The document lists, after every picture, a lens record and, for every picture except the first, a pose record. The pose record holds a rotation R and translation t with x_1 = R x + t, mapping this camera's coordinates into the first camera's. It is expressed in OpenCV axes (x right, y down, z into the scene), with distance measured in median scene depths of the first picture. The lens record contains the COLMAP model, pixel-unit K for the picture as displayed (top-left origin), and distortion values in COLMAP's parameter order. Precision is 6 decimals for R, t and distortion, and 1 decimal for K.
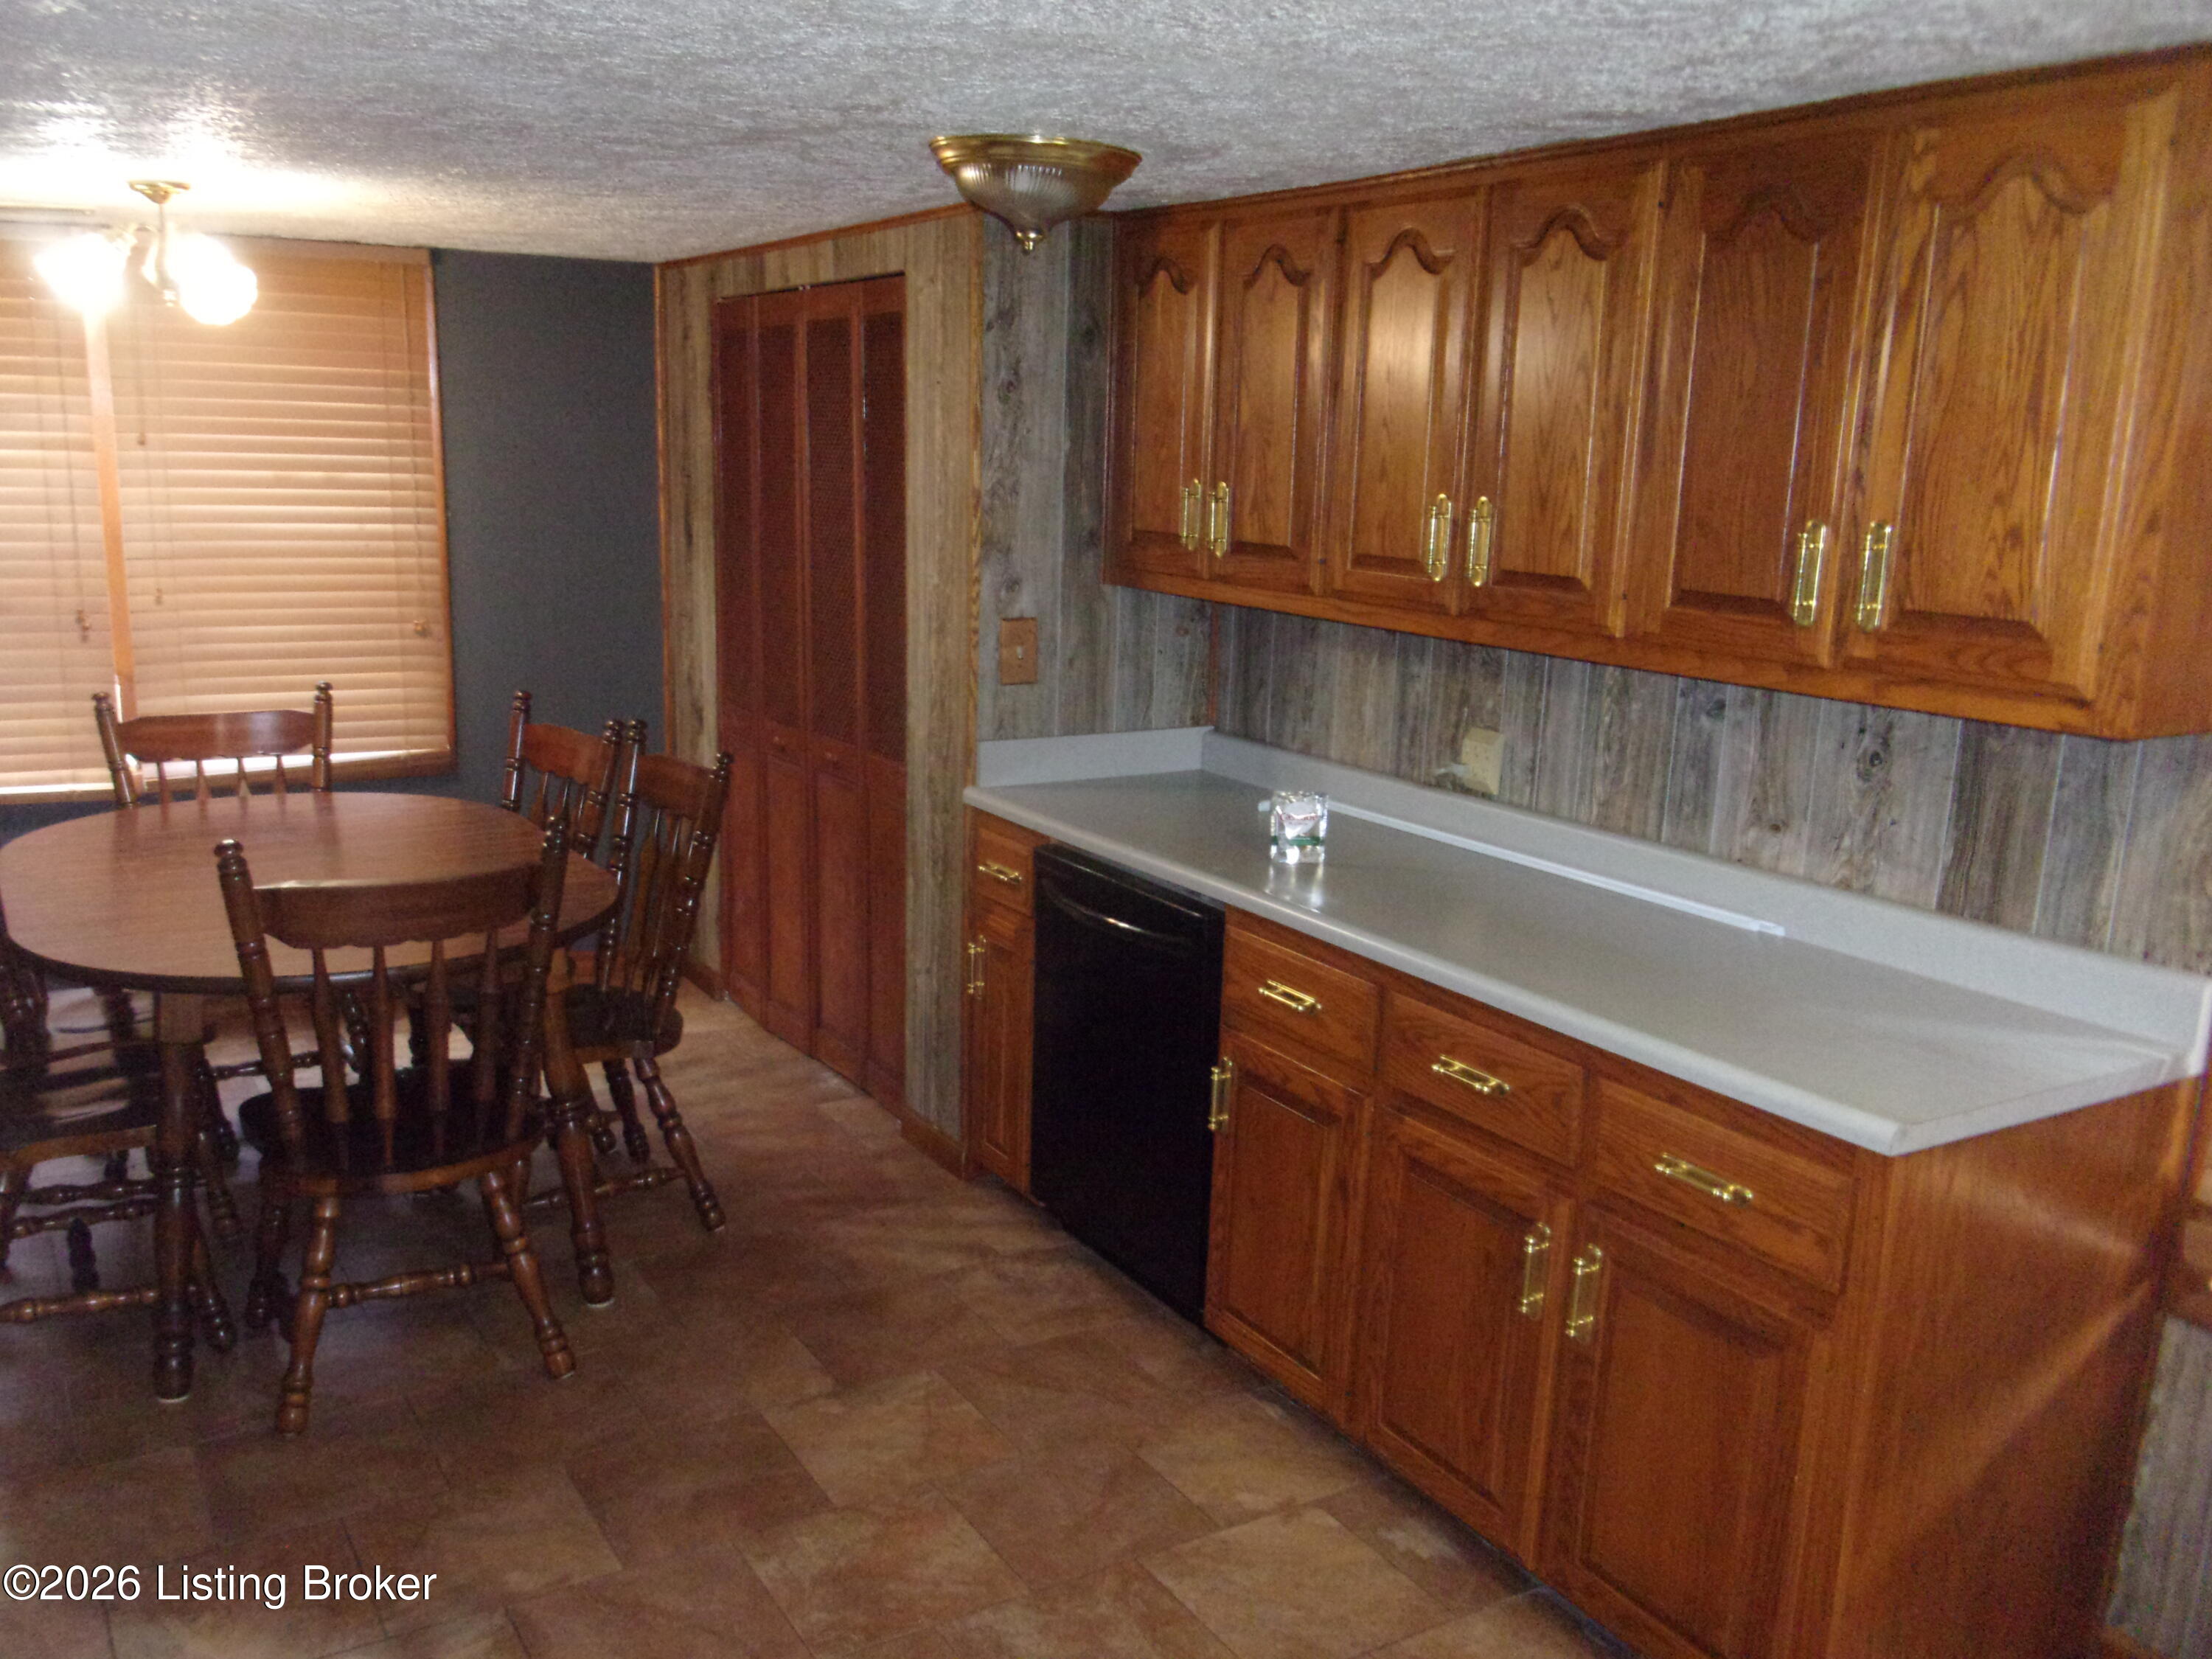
lens RADIAL K [[1777.8, 0, 1106.0], [0, 1777.8, 829.5], [0, 0, 1]] dist [0.007591, -0.004762]
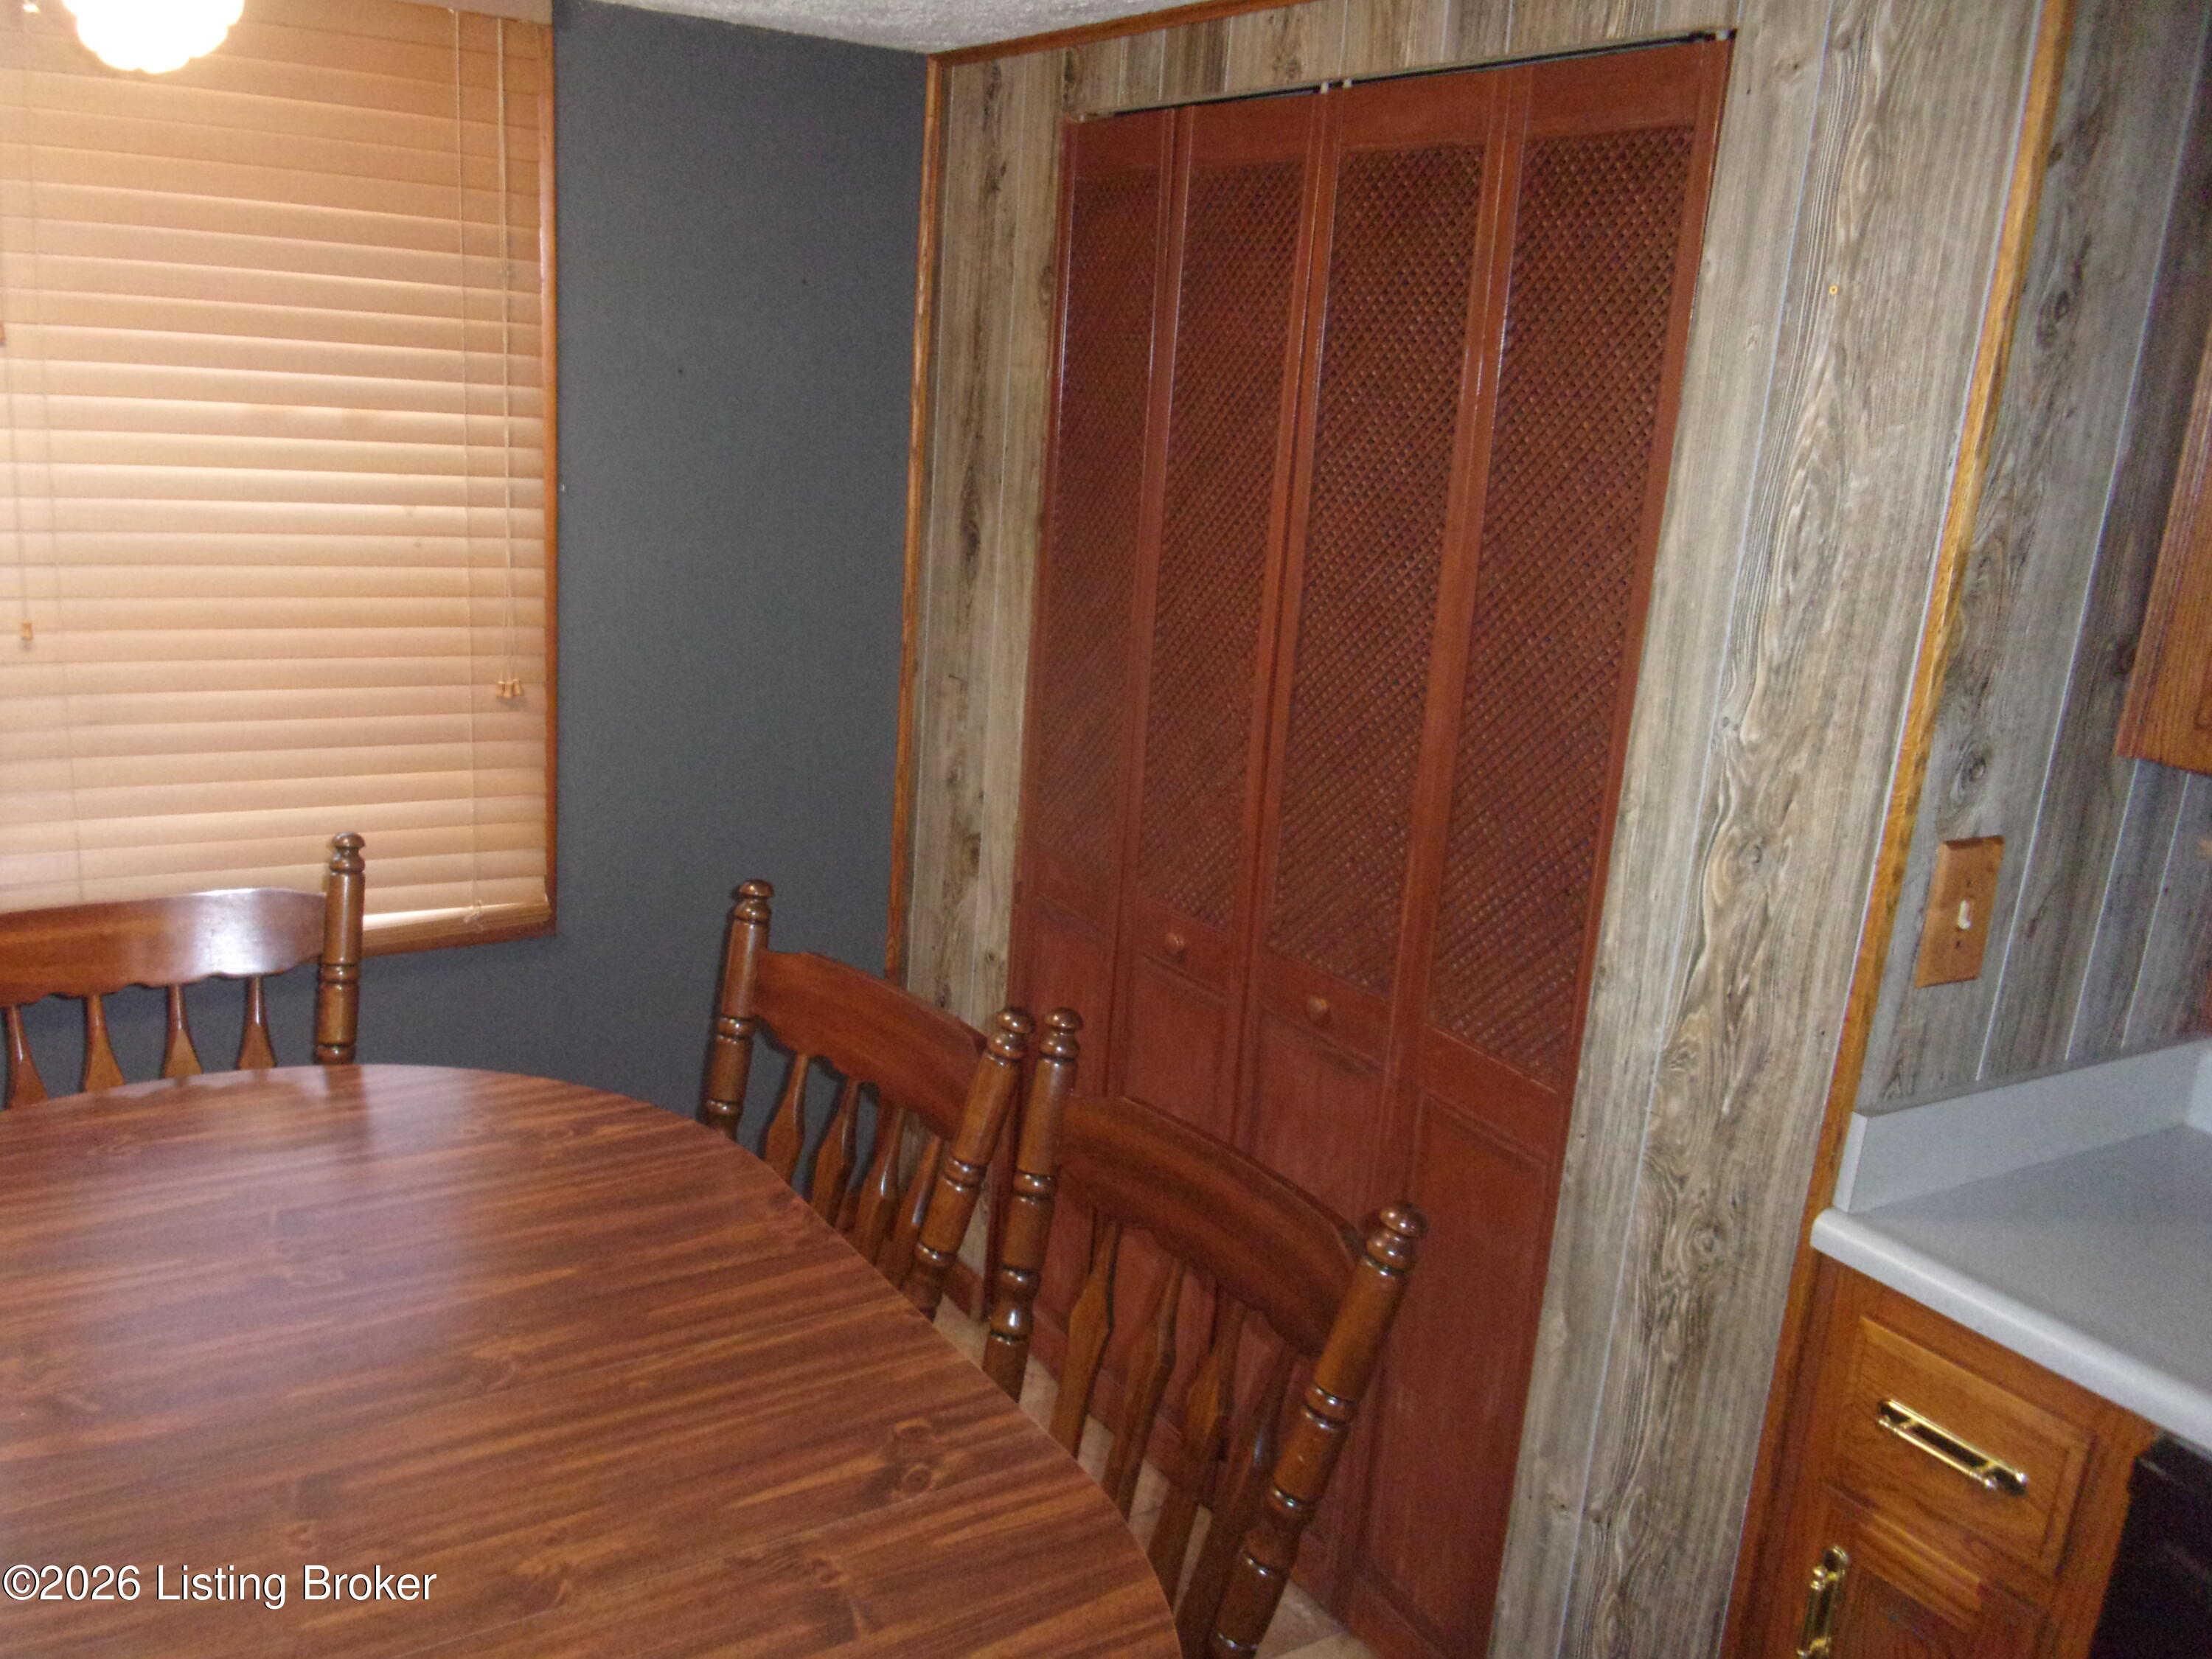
lens RADIAL K [[1843.9, 0, 1106.0], [0, 1843.9, 829.5], [0, 0, 1]] dist [0.008786, -0.003222]
pose [[0.999191, 0.038373, 0.012062, -0.212343], [-0.038782, 0.998607, 0.035781, -0.102886], [-0.010673, -0.036220, 0.999287, 0.436501]]
